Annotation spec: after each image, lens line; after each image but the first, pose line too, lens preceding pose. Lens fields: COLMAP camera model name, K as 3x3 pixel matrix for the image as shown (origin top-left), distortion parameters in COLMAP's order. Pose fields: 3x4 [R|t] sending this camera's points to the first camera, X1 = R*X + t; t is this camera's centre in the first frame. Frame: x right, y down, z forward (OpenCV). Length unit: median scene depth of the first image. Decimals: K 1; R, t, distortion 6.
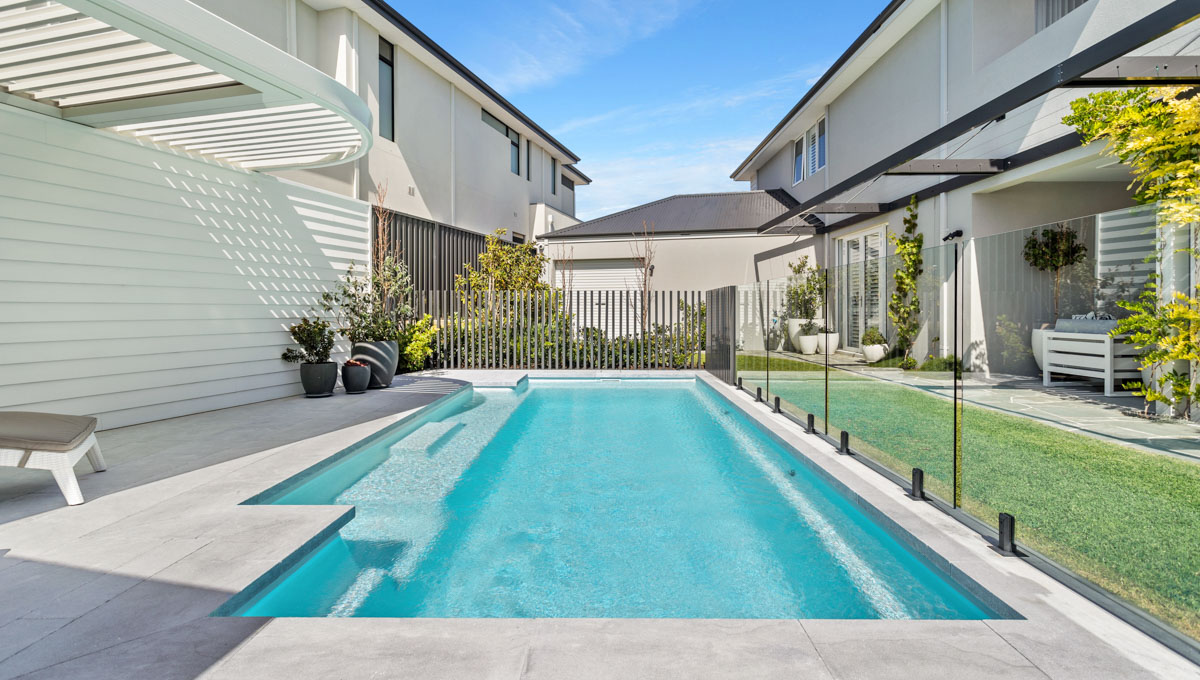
lens RADIAL K [[571.6, 0, 598.8], [0, 571.6, 315.8], [0, 0, 1]] dist [0.001671, 0.000831]
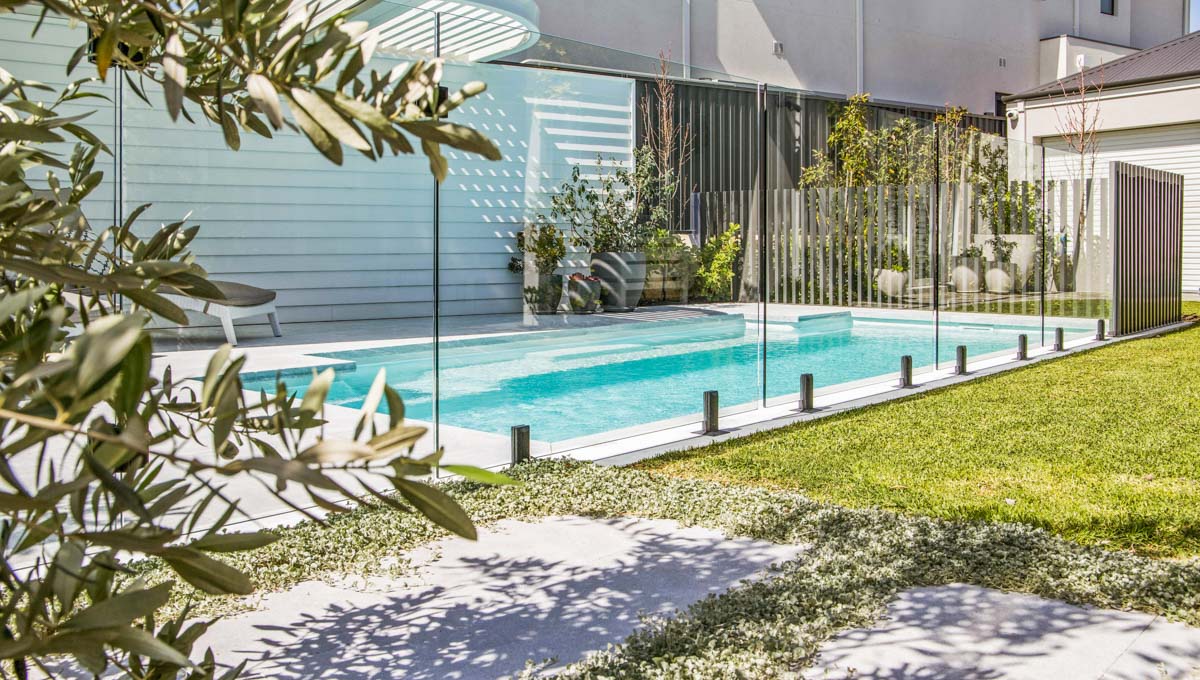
lens RADIAL K [[1027.7, 0, 599.1], [0, 1027.7, 258.4], [0, 0, 1]] dist [-0.058583, 0.000337]
pose [[0.760128, 0.009022, -0.649711, 0.399620], [-0.005611, 0.999957, 0.007321, 0.031114], [0.649749, -0.001920, 0.760146, -0.082306]]
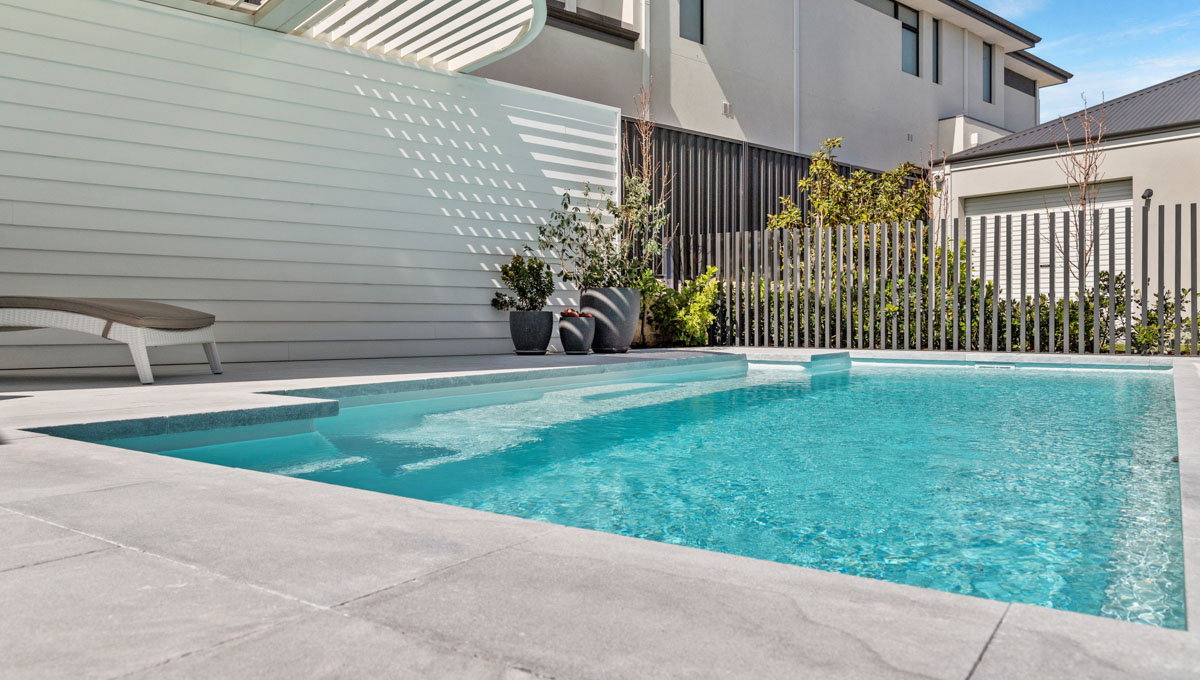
lens RADIAL K [[814.7, 0, 597.1], [0, 814.7, 324.9], [0, 0, 1]] dist [-0.000600, -0.003582]
pose [[0.829692, 0.002314, -0.558216, 0.139355], [-0.004656, 0.999985, -0.002776, 0.071078], [0.558201, 0.004902, 0.829691, 0.090677]]
